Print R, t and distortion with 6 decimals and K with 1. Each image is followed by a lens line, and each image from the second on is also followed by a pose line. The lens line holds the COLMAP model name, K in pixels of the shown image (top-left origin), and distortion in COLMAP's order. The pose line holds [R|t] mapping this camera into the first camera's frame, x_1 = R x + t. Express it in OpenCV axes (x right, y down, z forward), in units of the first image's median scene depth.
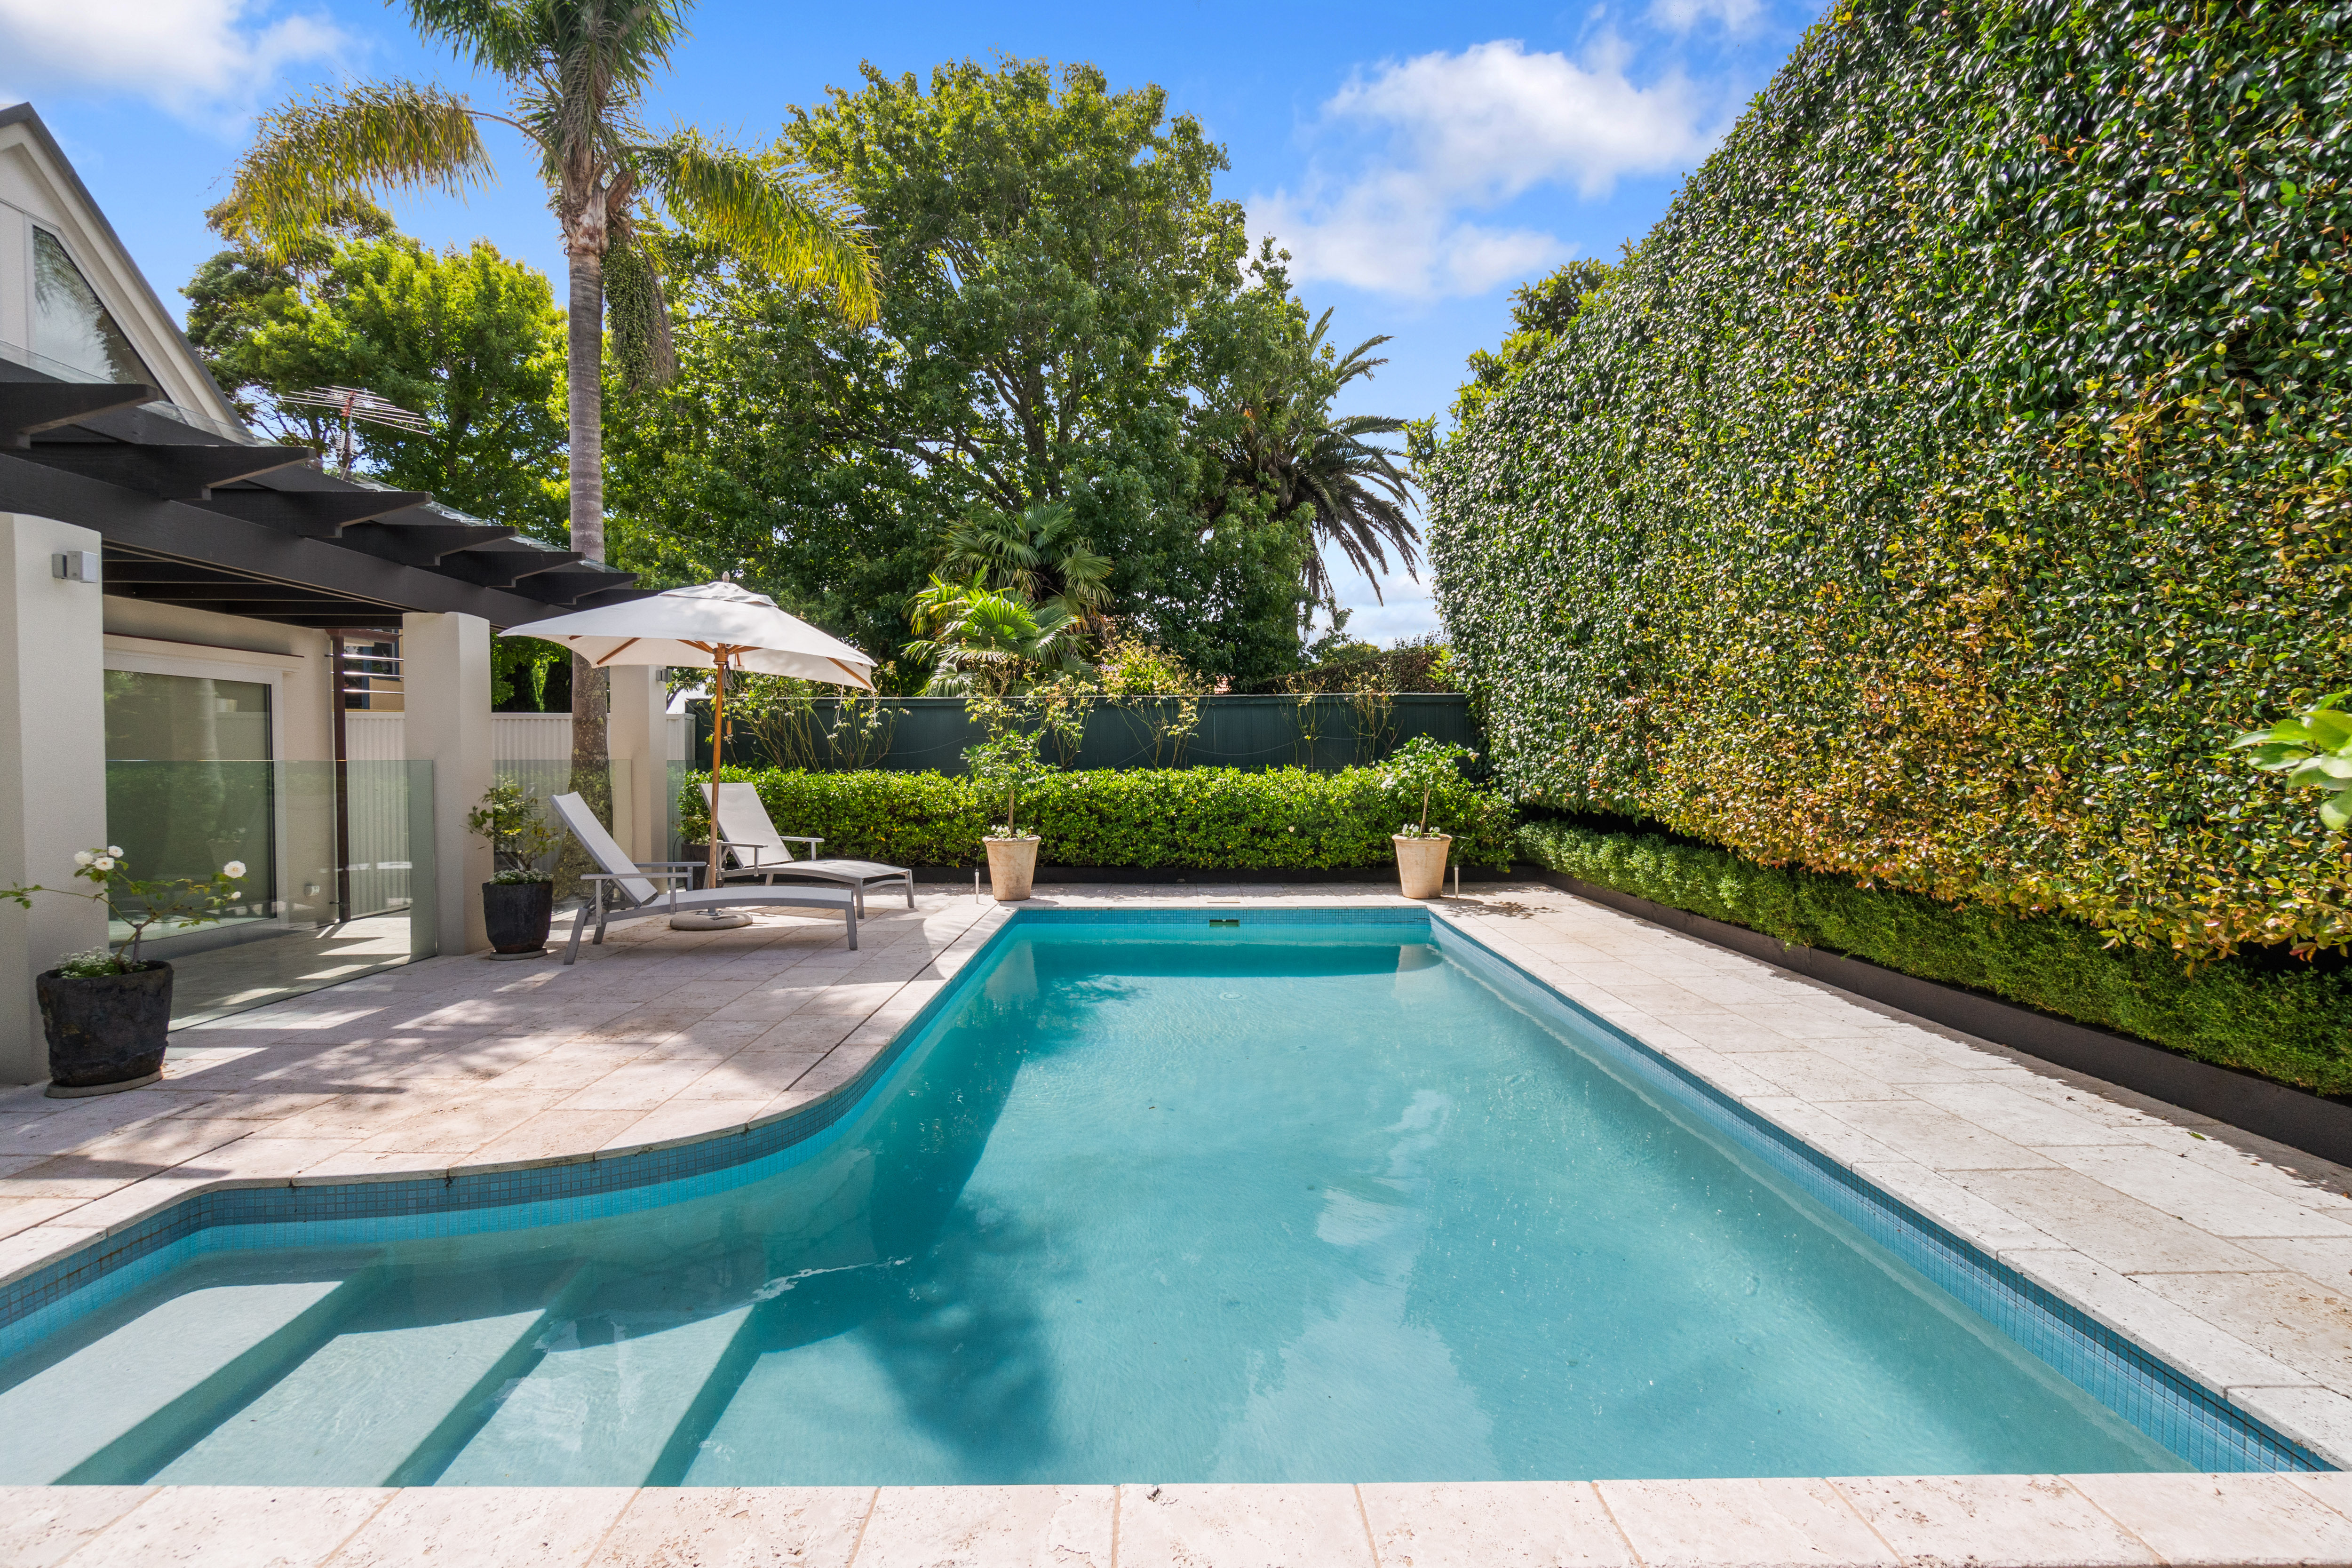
lens RADIAL K [[1018.2, 0, 1184.5], [0, 1018.2, 778.7], [0, 0, 1]] dist [-0.005222, -0.000678]
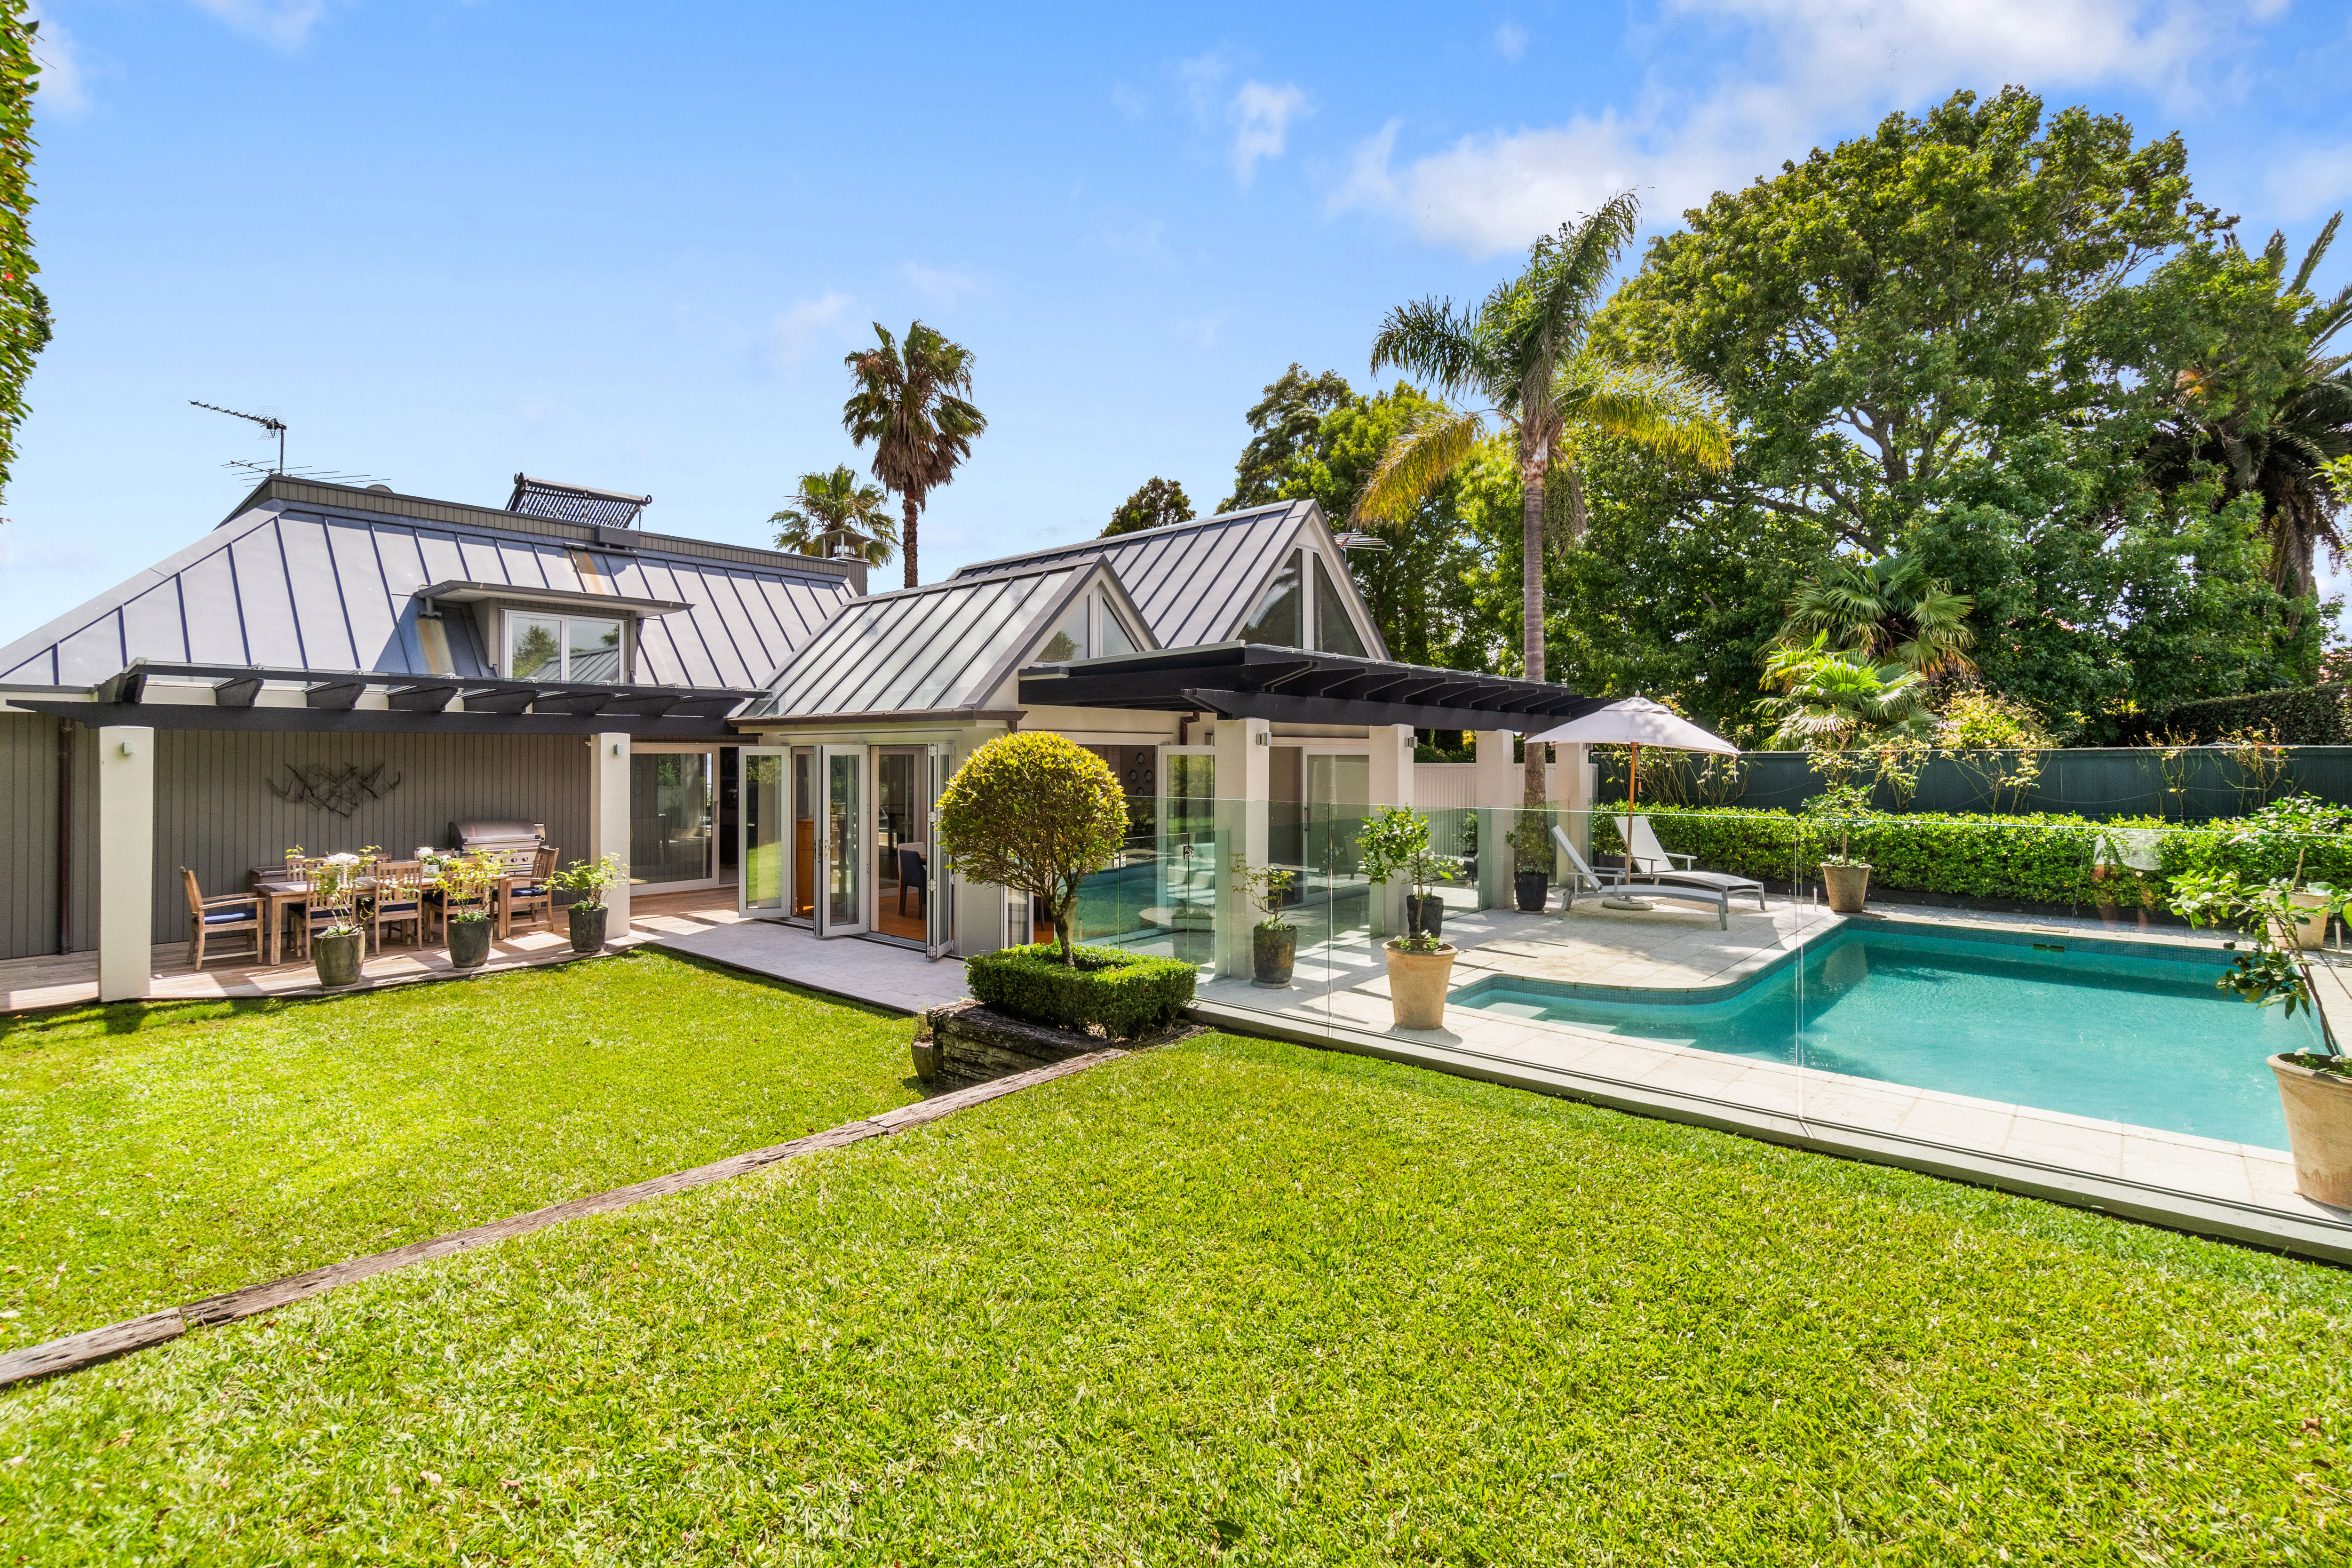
lens RADIAL K [[1025.9, 0, 1197.8], [0, 1025.9, 743.6], [0, 0, 1]] dist [-0.002434, 0.000815]
pose [[0.723867, -0.010362, -0.689862, 0.129758], [-0.011743, 0.999557, -0.027336, -0.048983], [0.689839, 0.027889, 0.723425, -0.507292]]
